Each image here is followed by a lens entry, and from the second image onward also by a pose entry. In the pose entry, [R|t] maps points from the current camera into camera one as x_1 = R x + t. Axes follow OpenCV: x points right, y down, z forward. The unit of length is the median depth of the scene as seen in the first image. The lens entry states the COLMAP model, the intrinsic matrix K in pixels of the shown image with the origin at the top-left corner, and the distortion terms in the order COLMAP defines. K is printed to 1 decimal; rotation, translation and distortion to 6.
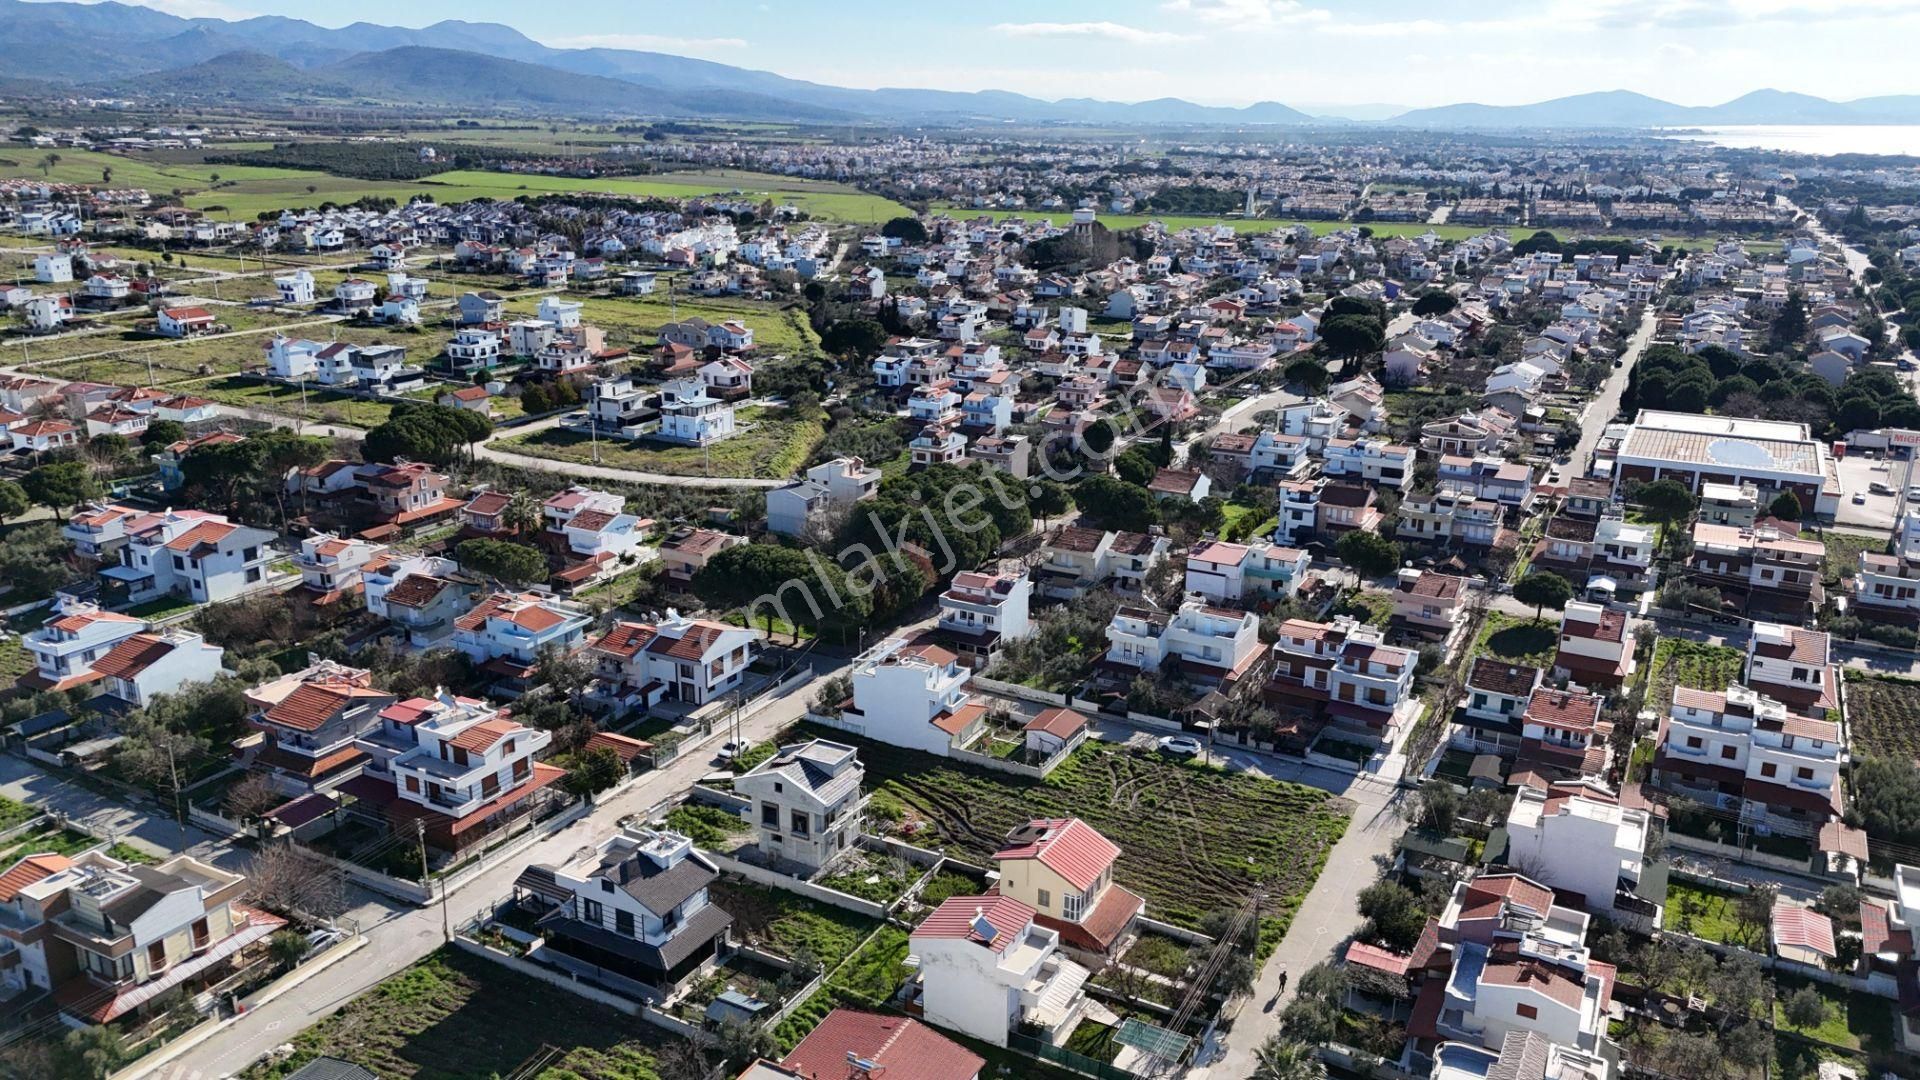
lens RADIAL K [[1398.2, 0, 963.7], [0, 1398.2, 542.8], [0, 0, 1]] dist [0.095479, -0.102872]
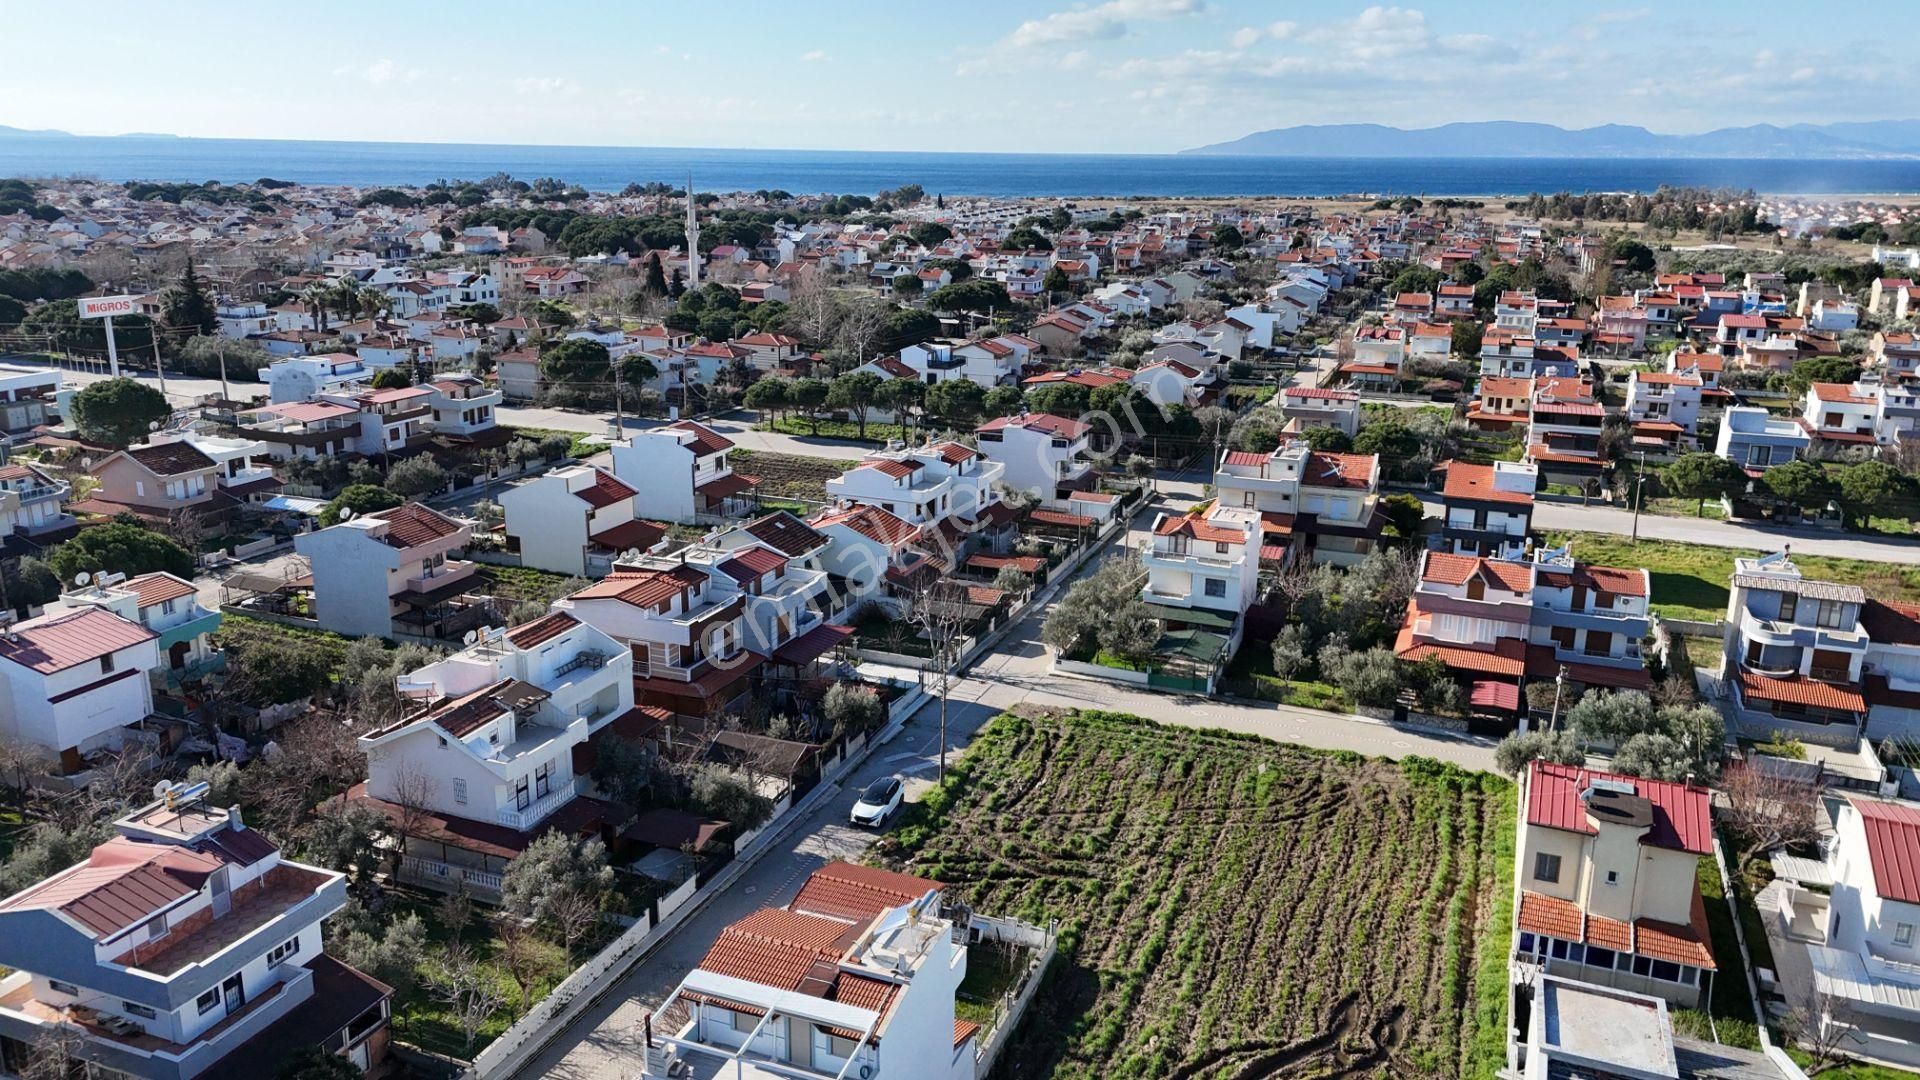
lens RADIAL K [[1398.2, 0, 963.7], [0, 1398.2, 542.8], [0, 0, 1]] dist [0.095479, -0.102872]
pose [[-0.124743, -0.277538, 0.952582, -0.222224], [0.275363, 0.912682, 0.301972, -0.065407], [-0.953213, 0.299975, -0.037427, 0.651140]]
